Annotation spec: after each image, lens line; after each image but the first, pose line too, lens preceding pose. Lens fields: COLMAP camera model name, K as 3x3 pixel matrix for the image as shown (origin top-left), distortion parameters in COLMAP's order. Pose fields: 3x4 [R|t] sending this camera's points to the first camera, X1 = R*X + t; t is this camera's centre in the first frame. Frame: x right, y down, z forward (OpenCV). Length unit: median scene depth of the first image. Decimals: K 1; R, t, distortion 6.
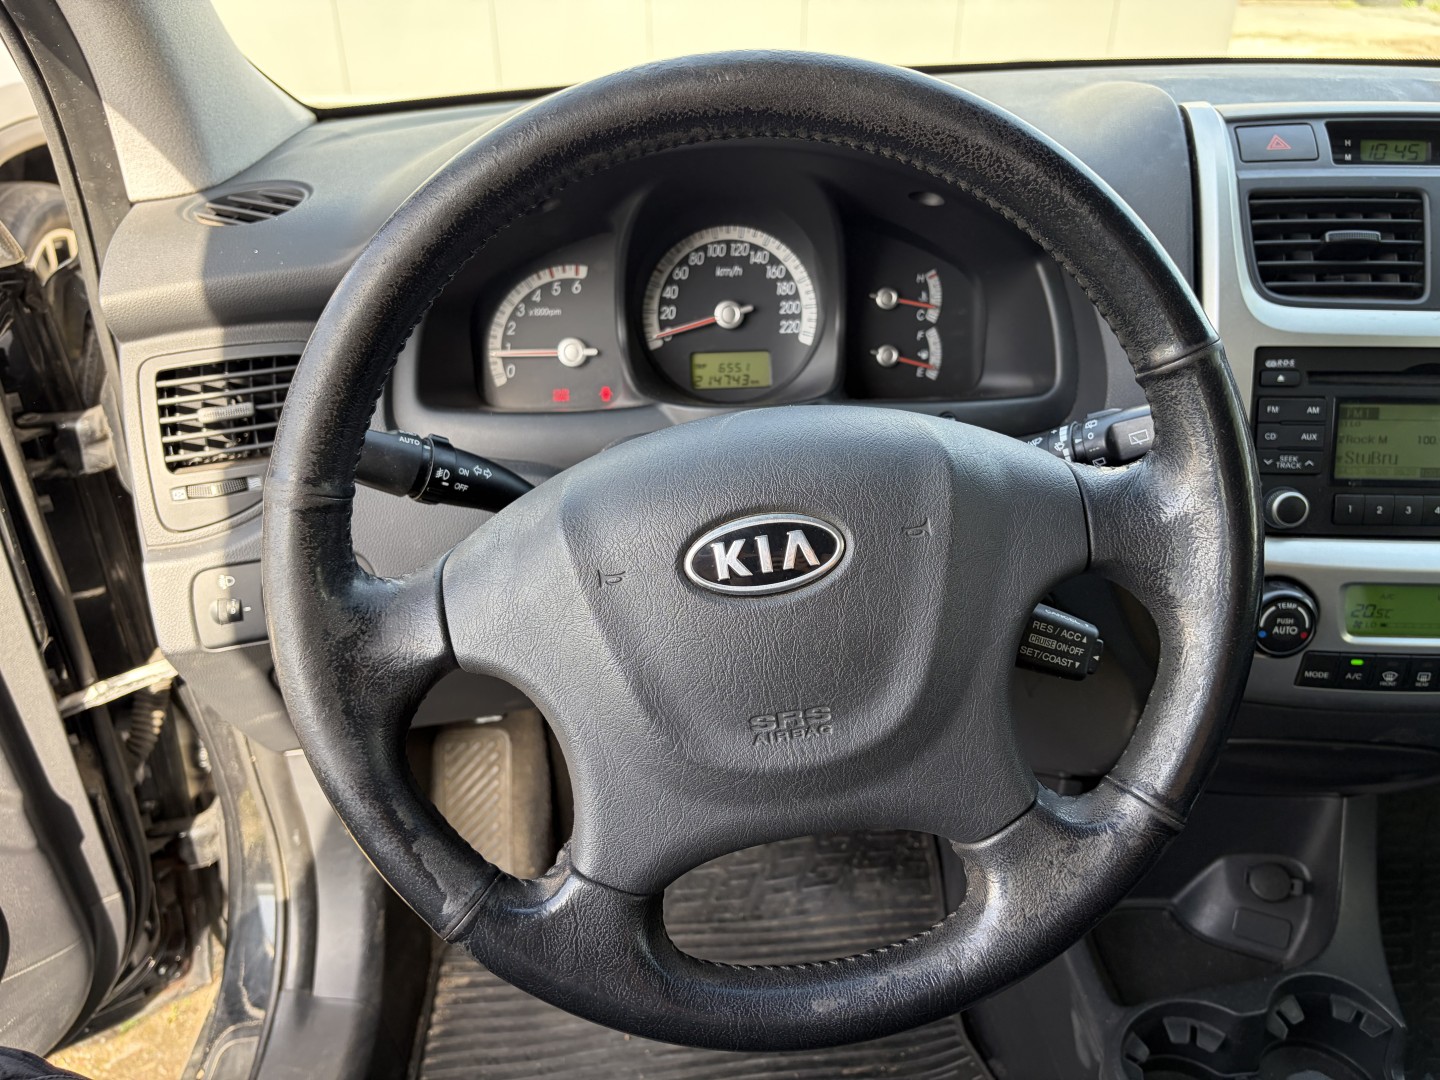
lens RADIAL K [[1124.7, 0, 722.7], [0, 1124.7, 562.4], [0, 0, 1]] dist [0.067075, -0.086295]
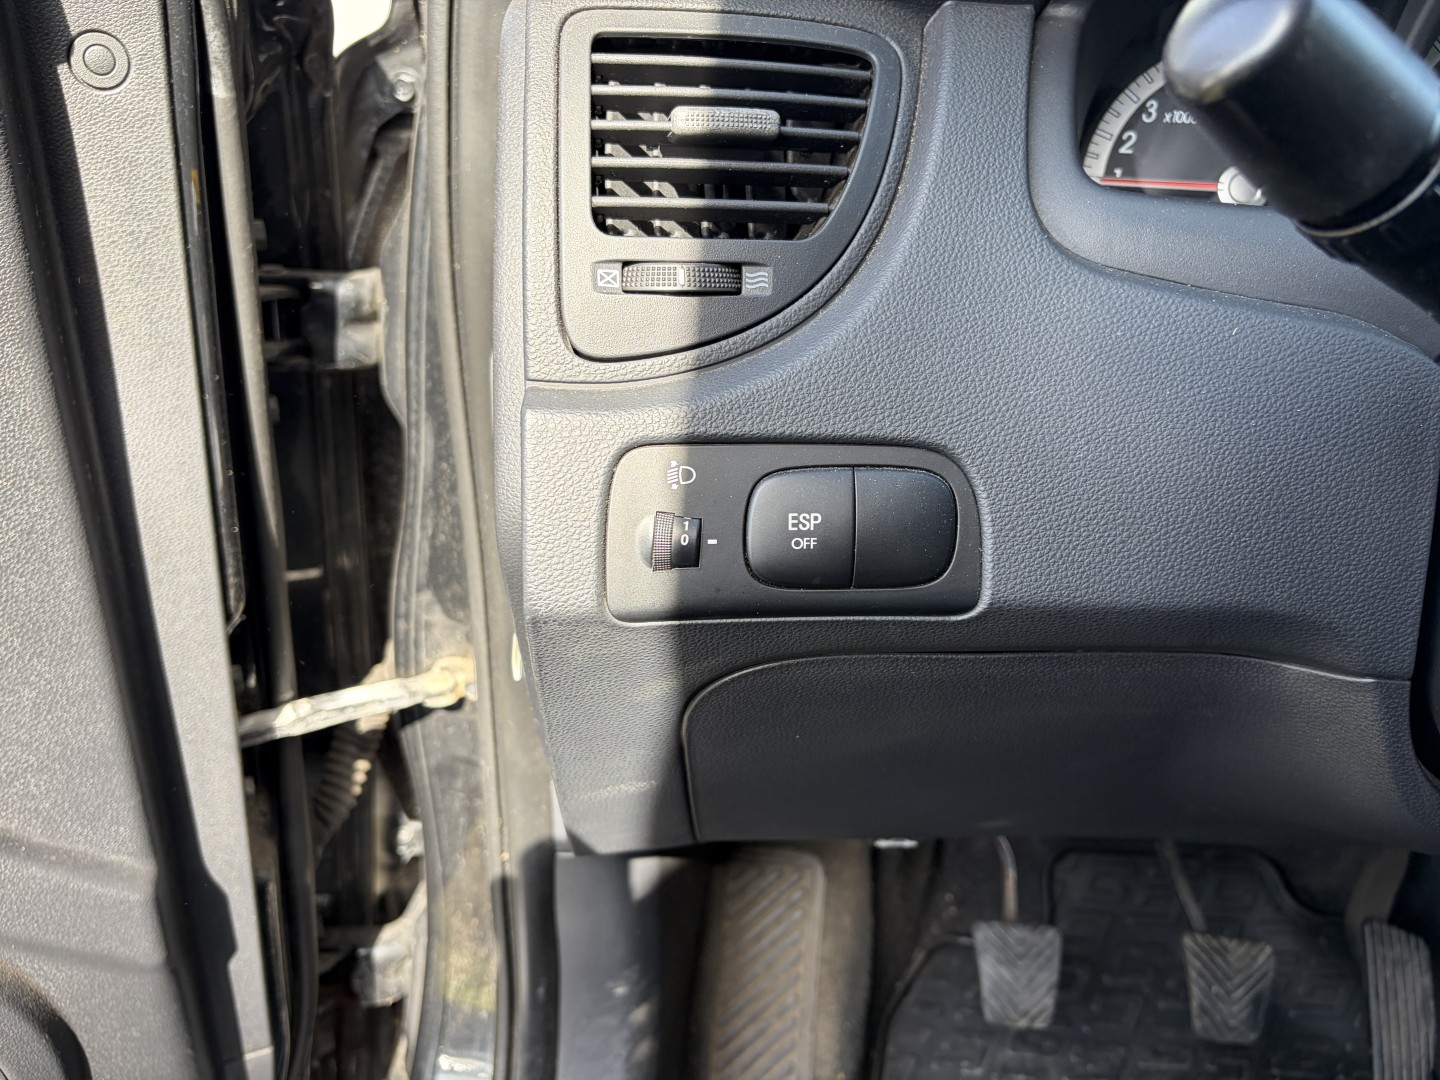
lens RADIAL K [[1095.4, 0, 717.7], [0, 1095.4, 567.0], [0, 0, 1]] dist [-0.001777, 0.000915]
pose [[0.989702, 0.110621, -0.090842, -0.314093], [-0.120397, 0.986578, -0.110307, 0.082959], [0.077421, 0.120108, 0.989737, 0.474127]]
